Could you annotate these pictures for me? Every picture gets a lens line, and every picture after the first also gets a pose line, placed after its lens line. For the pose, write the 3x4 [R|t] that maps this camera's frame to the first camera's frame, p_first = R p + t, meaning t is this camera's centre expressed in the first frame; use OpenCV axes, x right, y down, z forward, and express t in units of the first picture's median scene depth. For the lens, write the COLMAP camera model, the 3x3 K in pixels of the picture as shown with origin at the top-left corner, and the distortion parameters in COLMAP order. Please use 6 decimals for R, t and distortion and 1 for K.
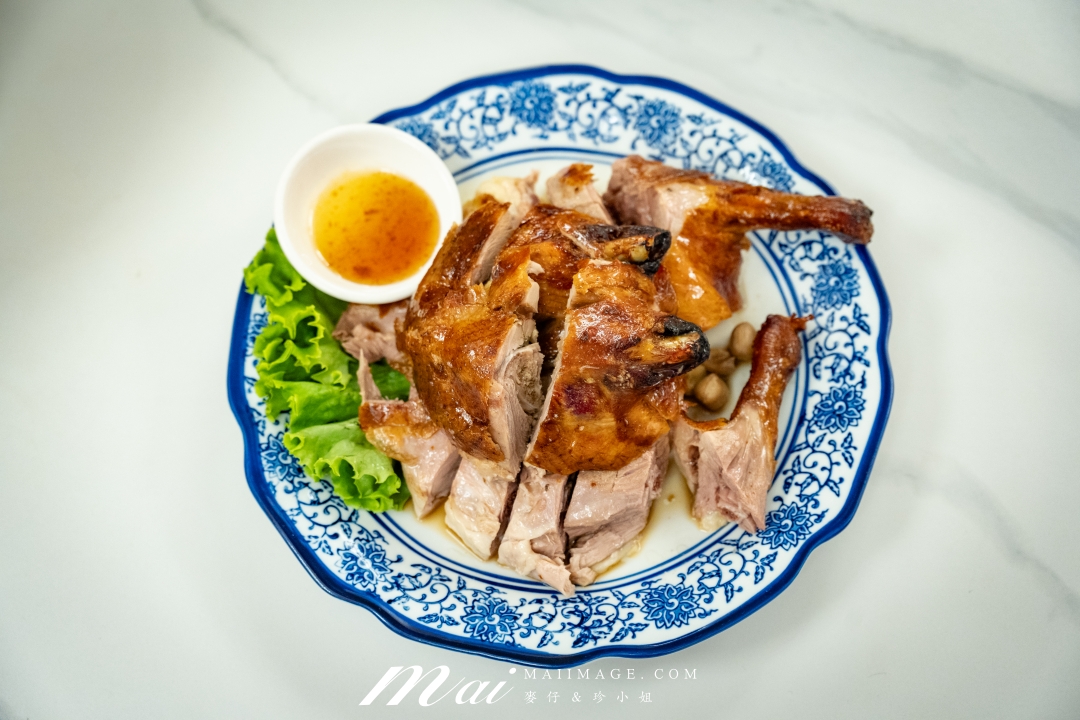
lens RADIAL K [[1758.6, 0, 545.6], [0, 1758.6, 362.0], [0, 0, 1]] dist [0.013972, 0.000000]
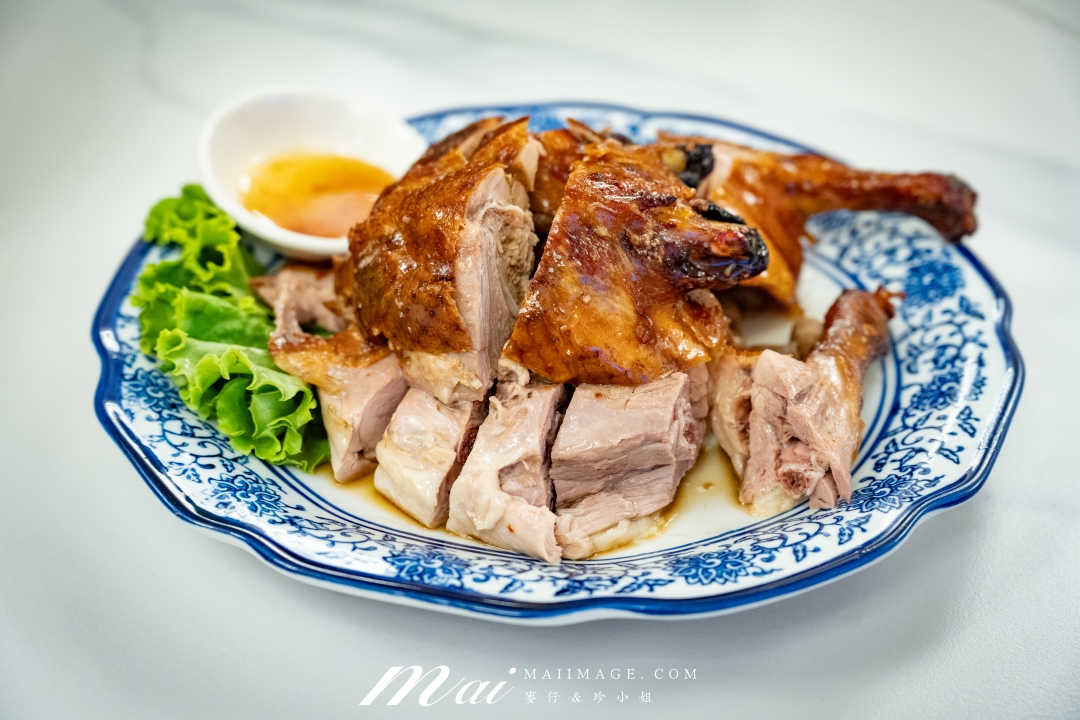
lens RADIAL K [[1758.6, 0, 534.3], [0, 1758.6, 360.7], [0, 0, 1]] dist [0.013972, 0.000000]
pose [[0.997567, 0.067801, -0.016191, 0.012184], [-0.067383, 0.878444, -0.473070, 0.371777], [-0.017852, 0.473011, 0.880876, 0.387092]]
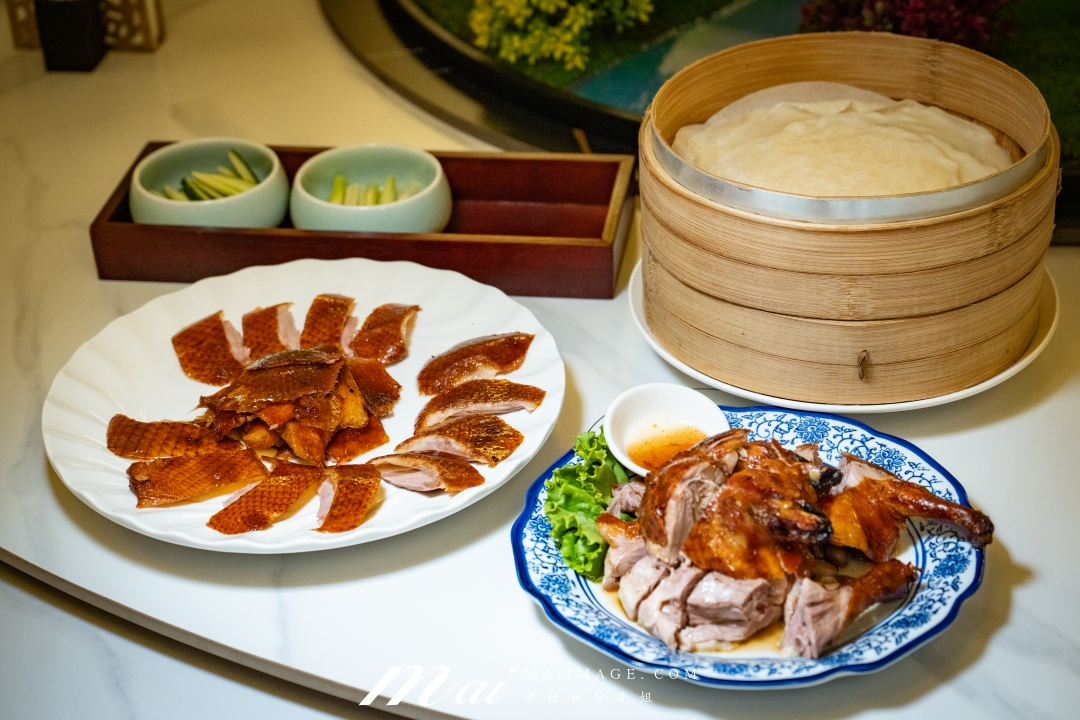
lens RADIAL K [[1952.9, 0, 538.9], [0, 1952.9, 360.1], [0, 0, 1]] dist [-0.143053, 0.000000]
pose [[0.867238, 0.263455, -0.422480, 0.512034], [-0.441743, 0.798601, -0.408779, 0.623473], [0.229698, 0.541136, 0.808956, -0.400981]]
